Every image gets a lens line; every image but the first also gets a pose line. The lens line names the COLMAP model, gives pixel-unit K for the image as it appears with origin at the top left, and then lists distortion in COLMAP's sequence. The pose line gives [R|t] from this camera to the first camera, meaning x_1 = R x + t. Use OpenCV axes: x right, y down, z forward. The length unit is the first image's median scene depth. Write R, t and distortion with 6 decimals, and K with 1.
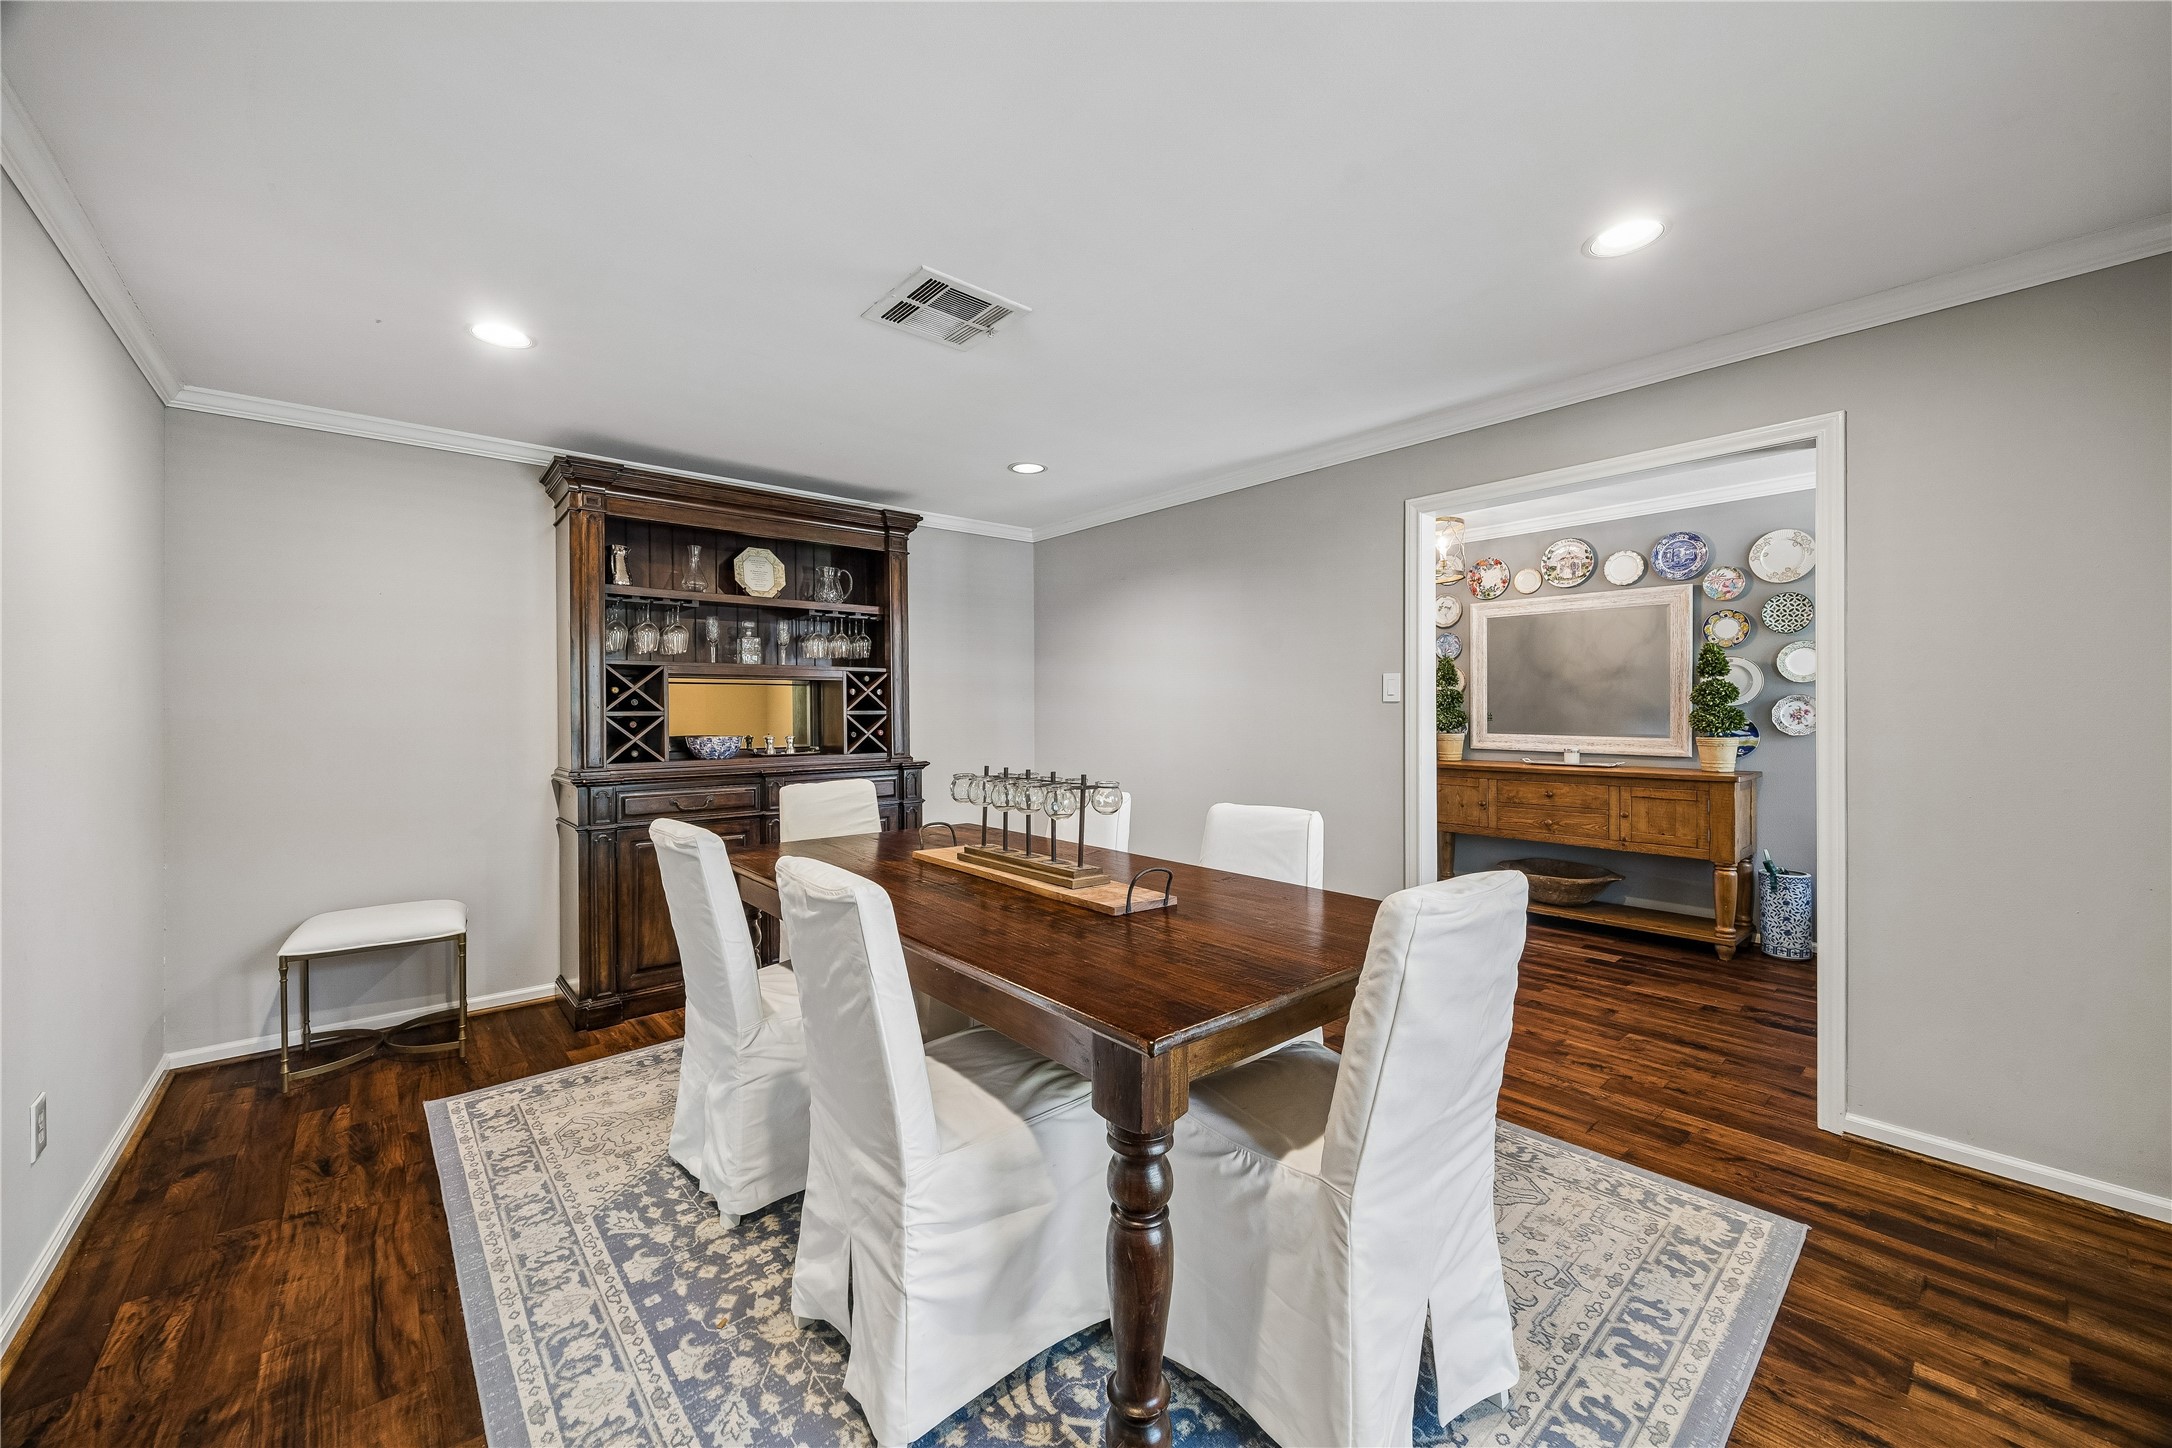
lens RADIAL K [[825.9, 0, 1078.7], [0, 825.9, 708.2], [0, 0, 1]] dist [-0.007873, -0.000090]
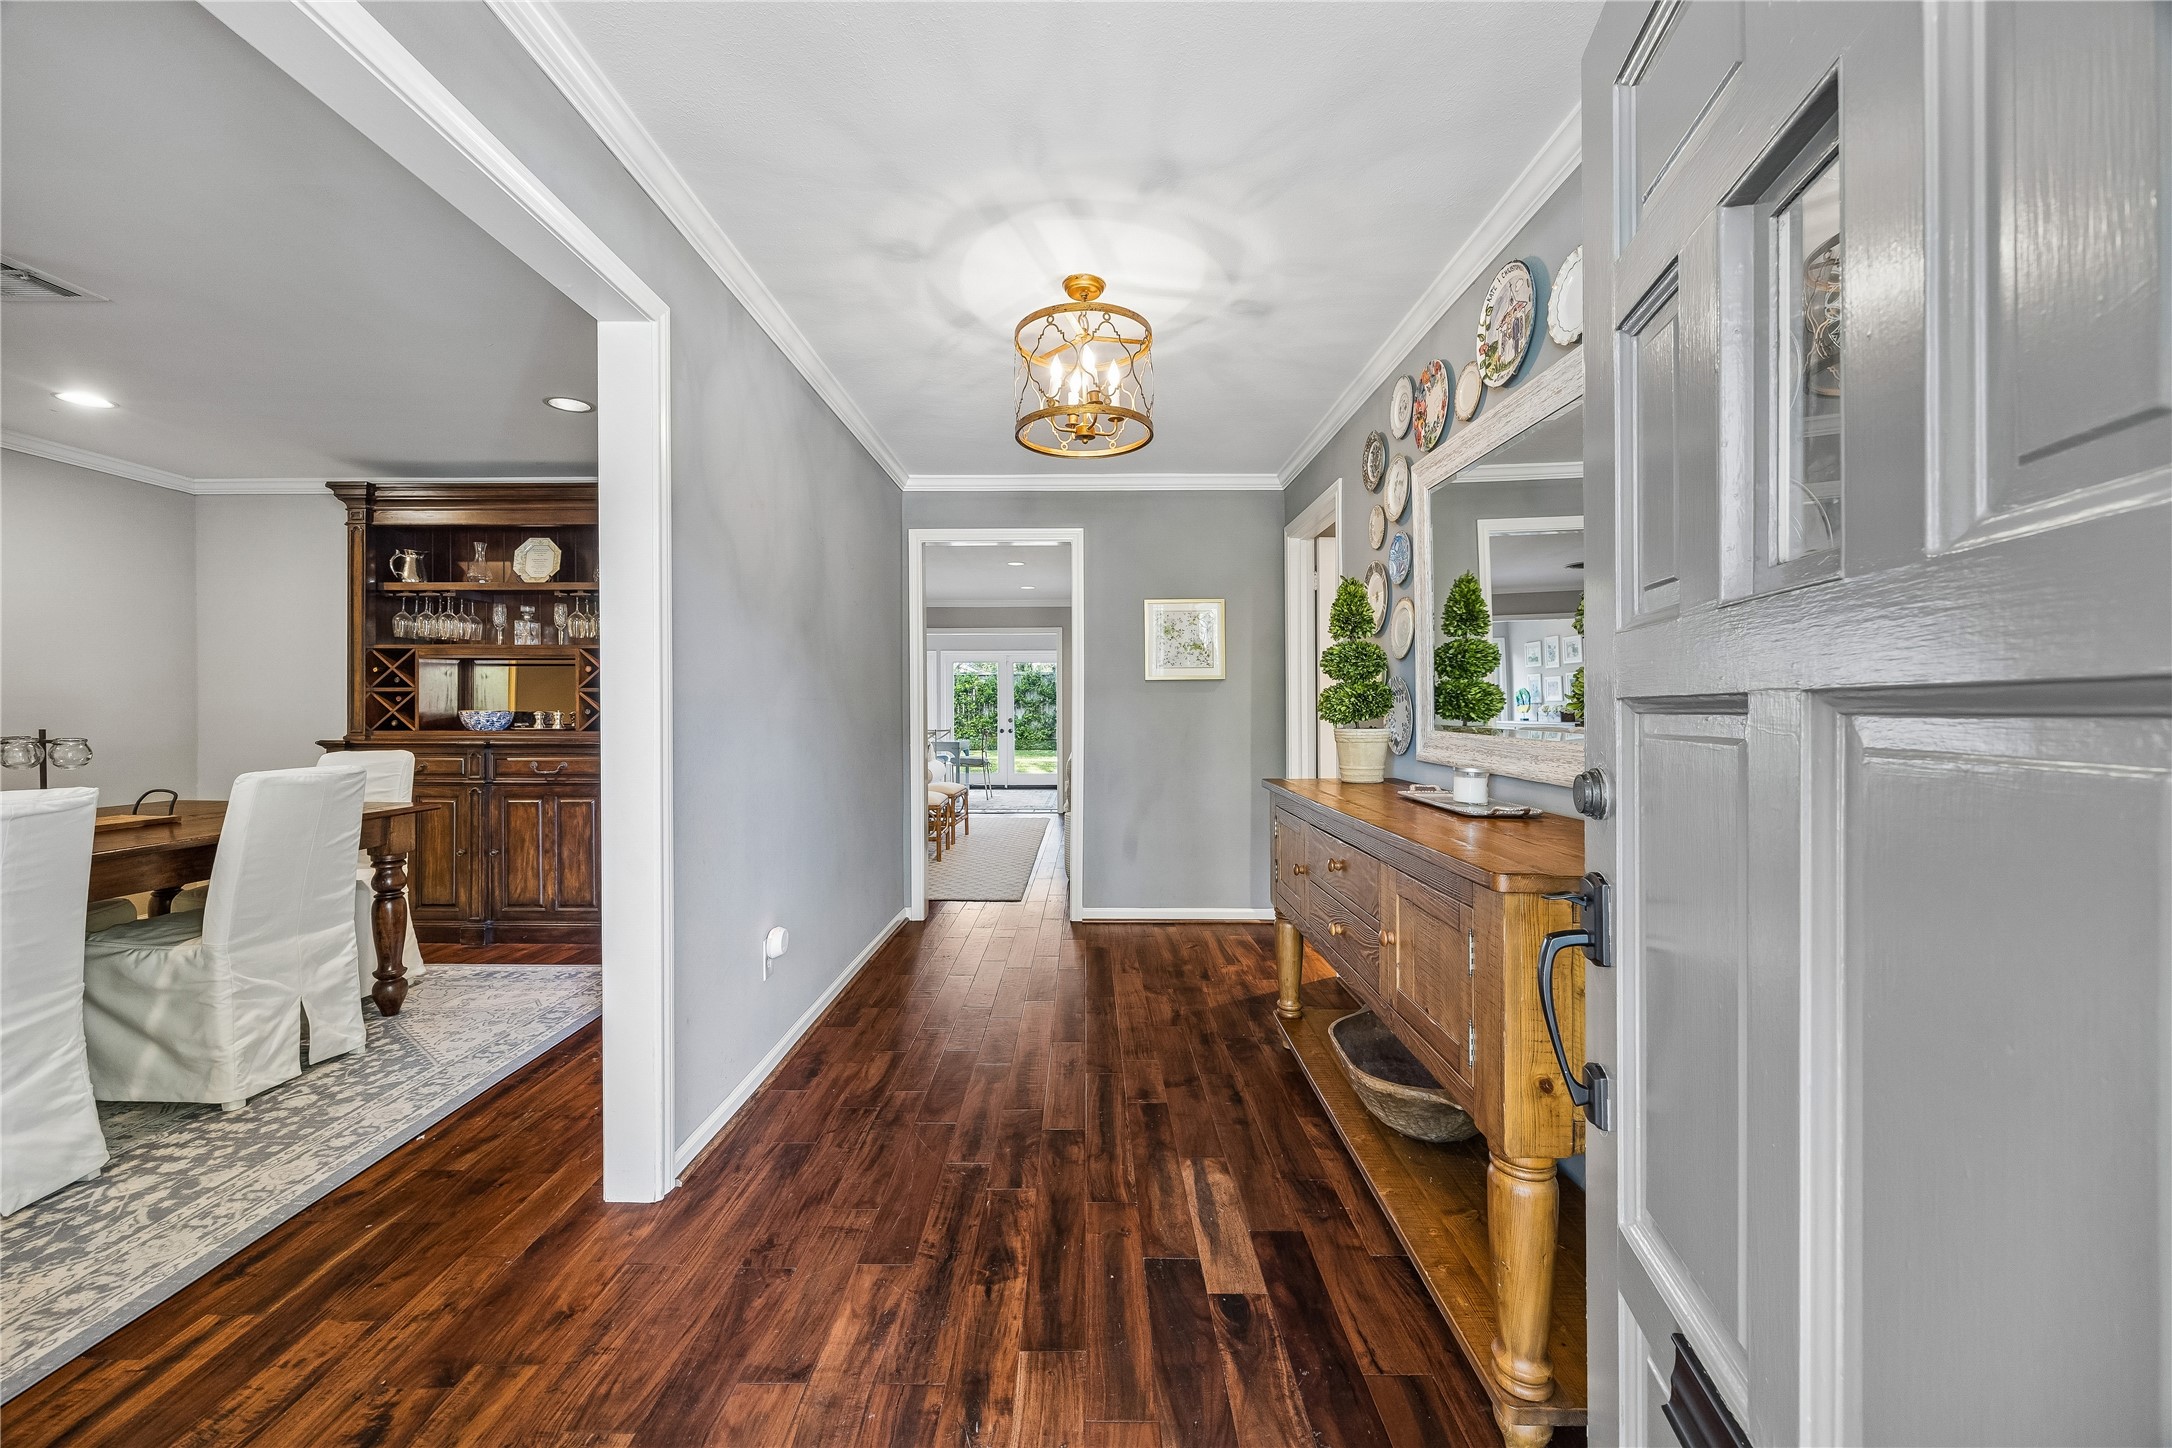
lens RADIAL K [[825.9, 0, 1078.7], [0, 825.9, 708.2], [0, 0, 1]] dist [-0.007873, -0.000090]
pose [[-0.749526, 0.001064, 0.661974, -2.089700], [0.006959, 0.999956, 0.006272, 0.059798], [-0.661938, 0.009308, -0.749501, 1.044009]]
